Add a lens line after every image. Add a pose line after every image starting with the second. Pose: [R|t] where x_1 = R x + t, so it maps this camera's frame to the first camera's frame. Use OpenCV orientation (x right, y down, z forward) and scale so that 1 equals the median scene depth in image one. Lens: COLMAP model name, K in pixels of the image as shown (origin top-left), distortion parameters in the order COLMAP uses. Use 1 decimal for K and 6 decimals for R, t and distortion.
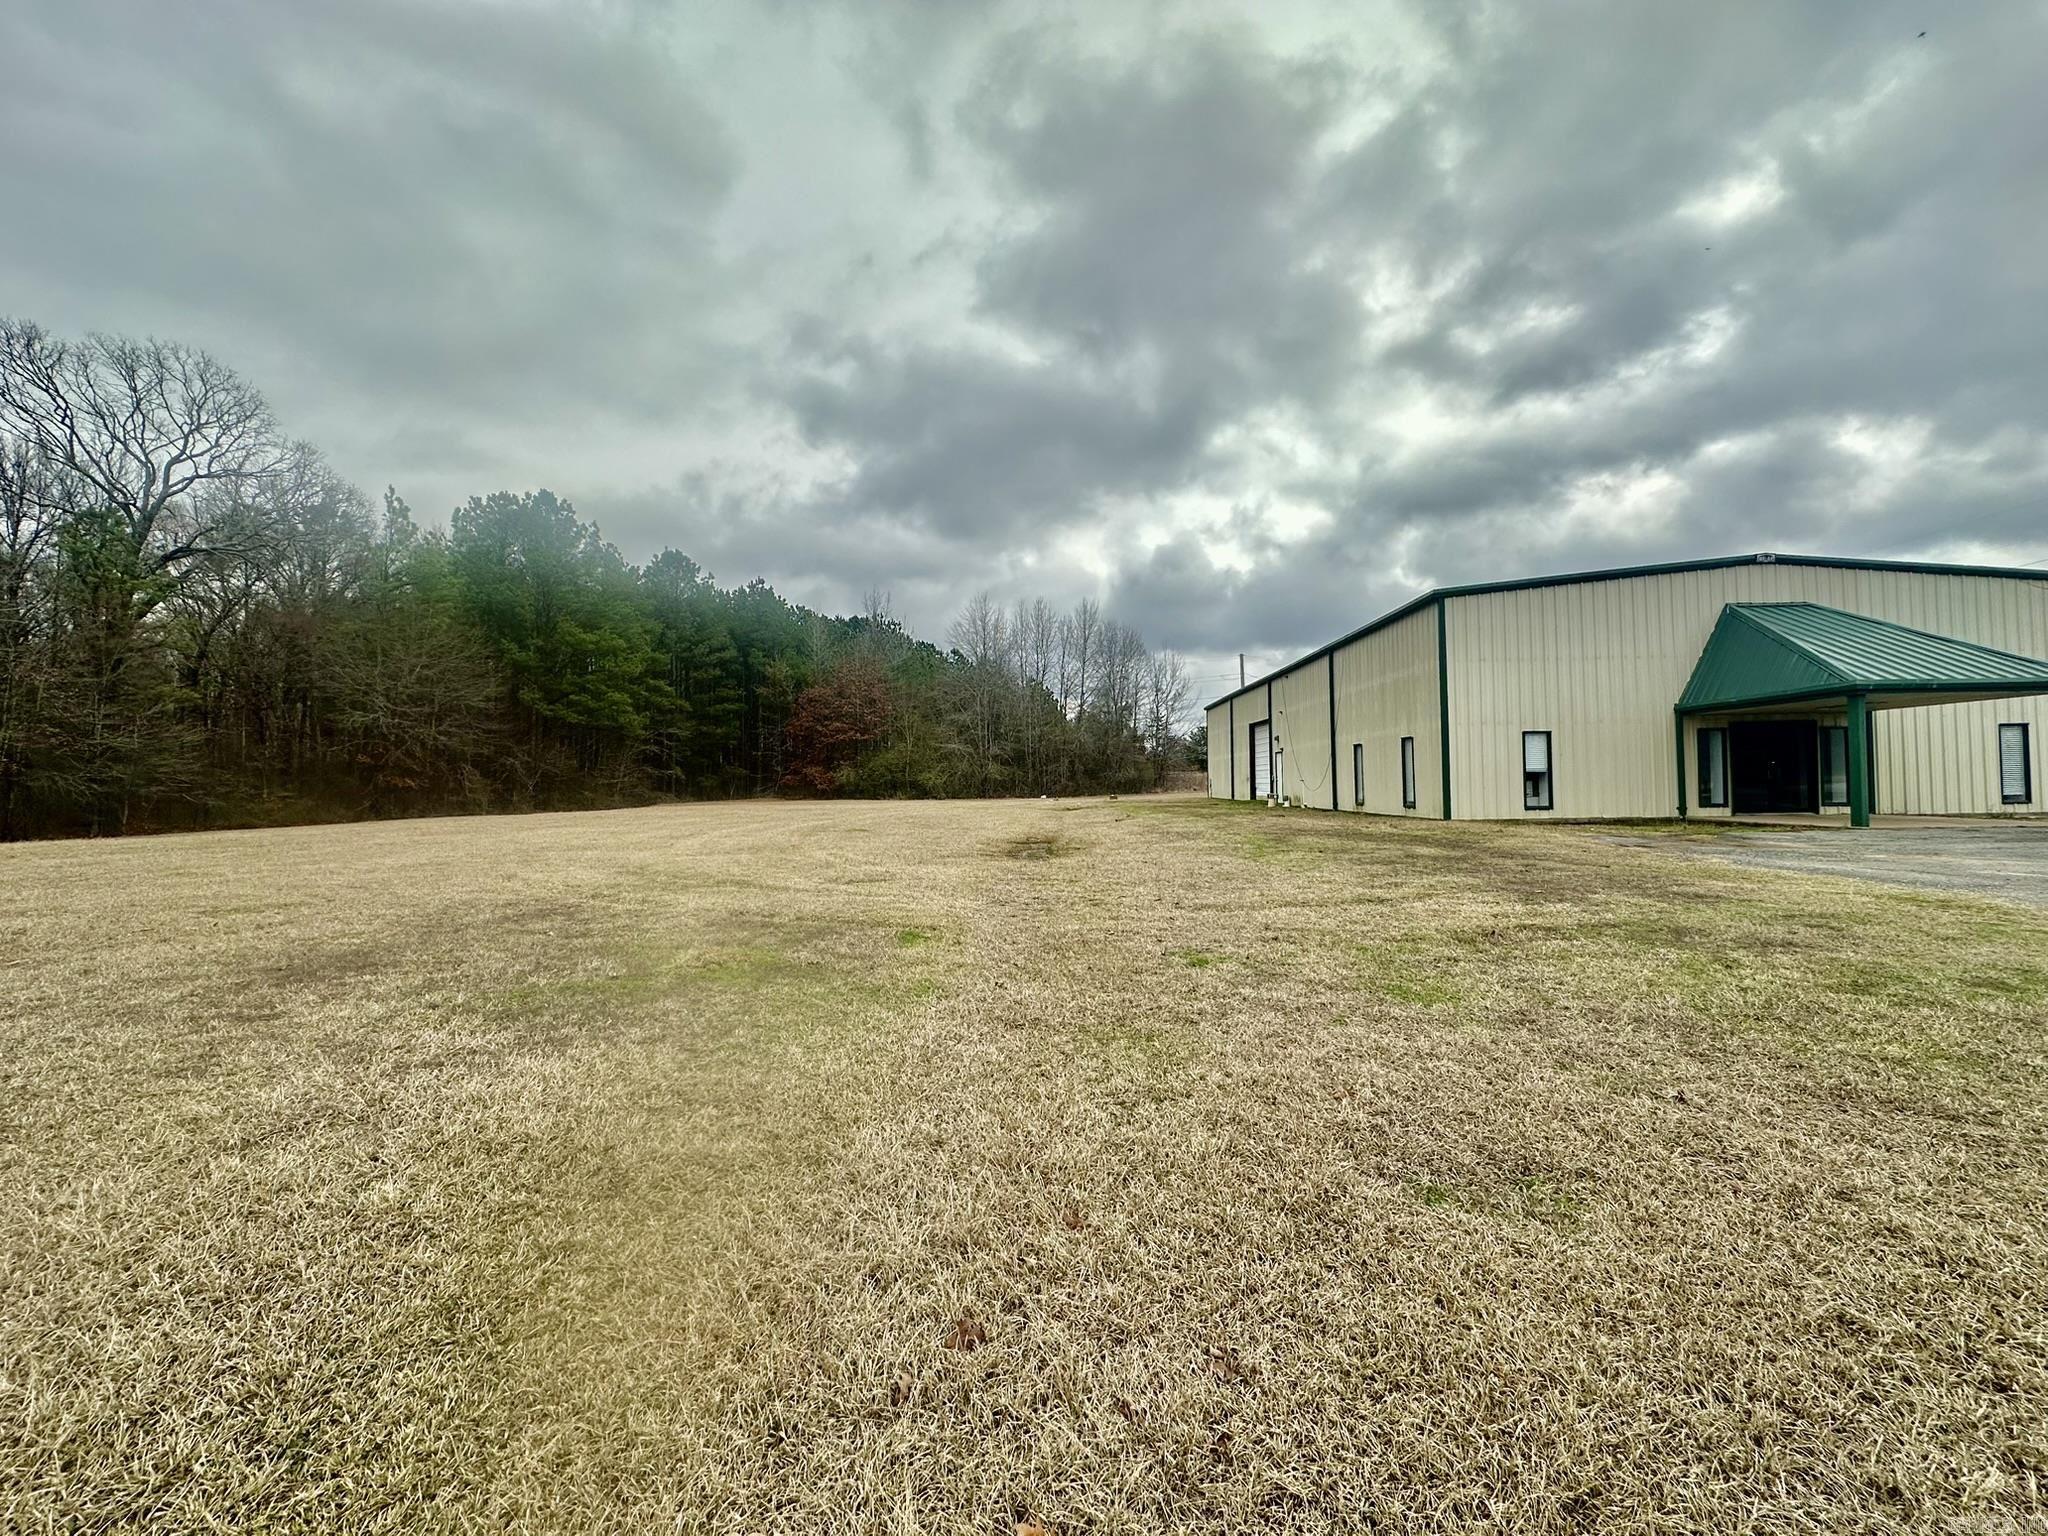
lens RADIAL K [[825.9, 0, 1023.7], [0, 825.9, 765.4], [0, 0, 1]] dist [-0.000344, 0.000728]
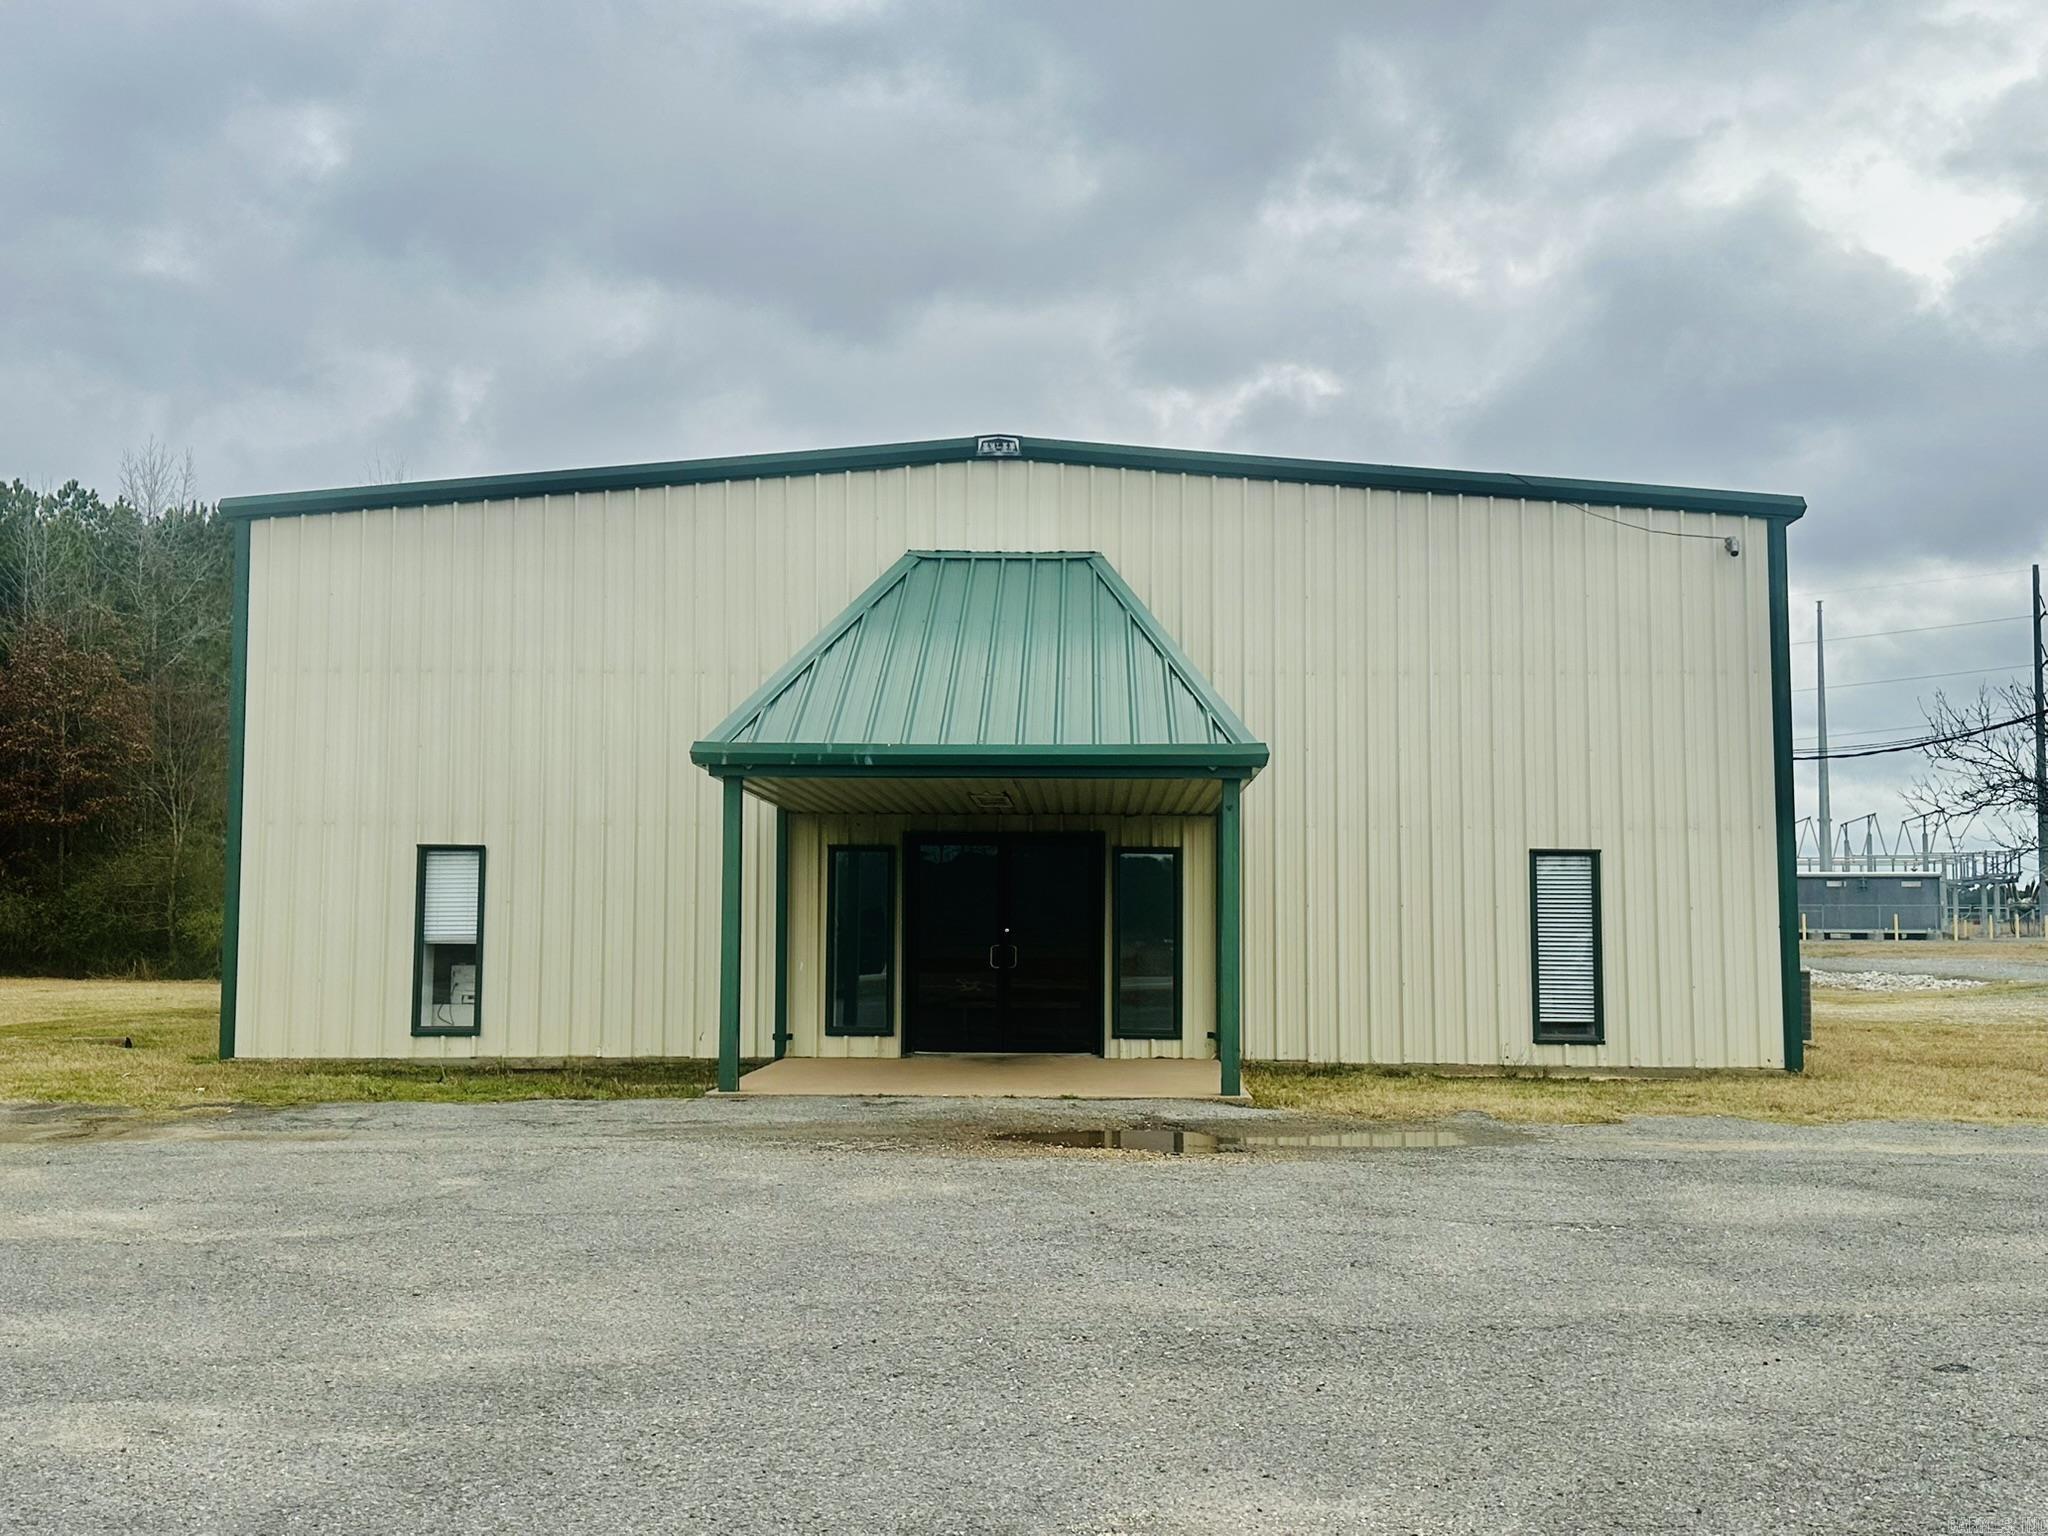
lens RADIAL K [[2098.1, 0, 1024.0], [0, 2098.1, 754.2], [0, 0, 1]] dist [0.105957, 0.000000]
pose [[0.999816, 0.019195, -0.000570, 1.710018], [-0.019190, 0.997643, -0.065879, -0.042372], [-0.000696, 0.065878, 0.997827, -0.122871]]
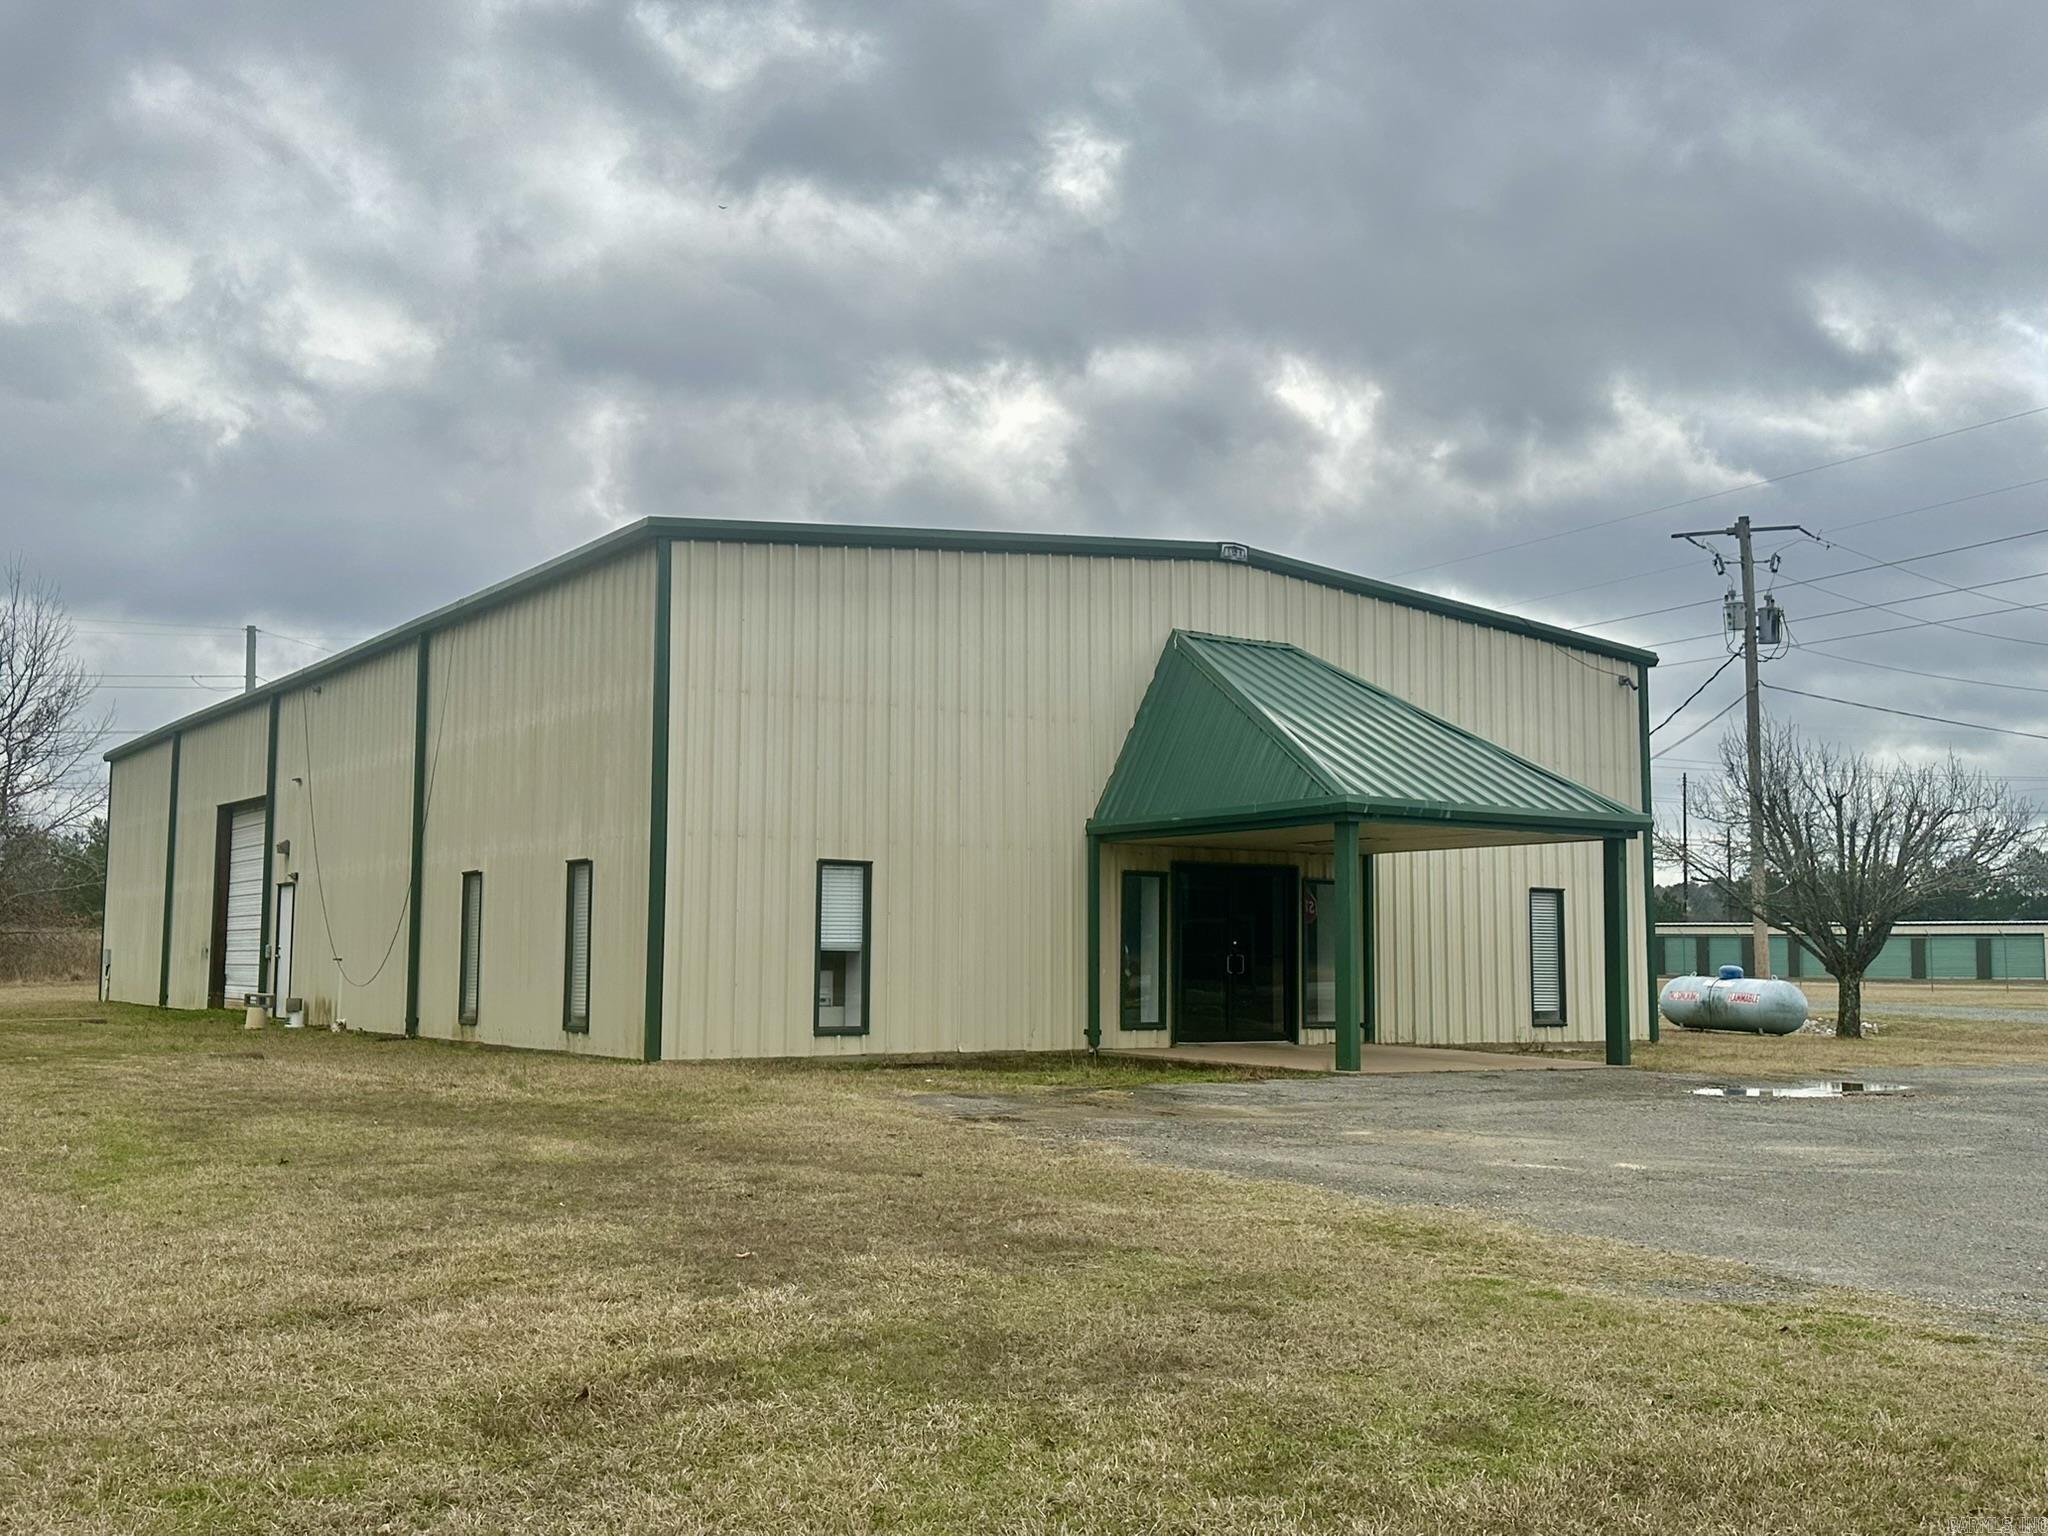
lens RADIAL K [[2026.6, 0, 1010.4], [0, 2026.6, 756.5], [0, 0, 1]] dist [0.101158, 0.000000]
pose [[0.816578, 0.077667, 0.571987, 0.100635], [-0.032838, 0.995552, -0.088301, -0.005617], [-0.576301, 0.053322, 0.815496, 0.066528]]
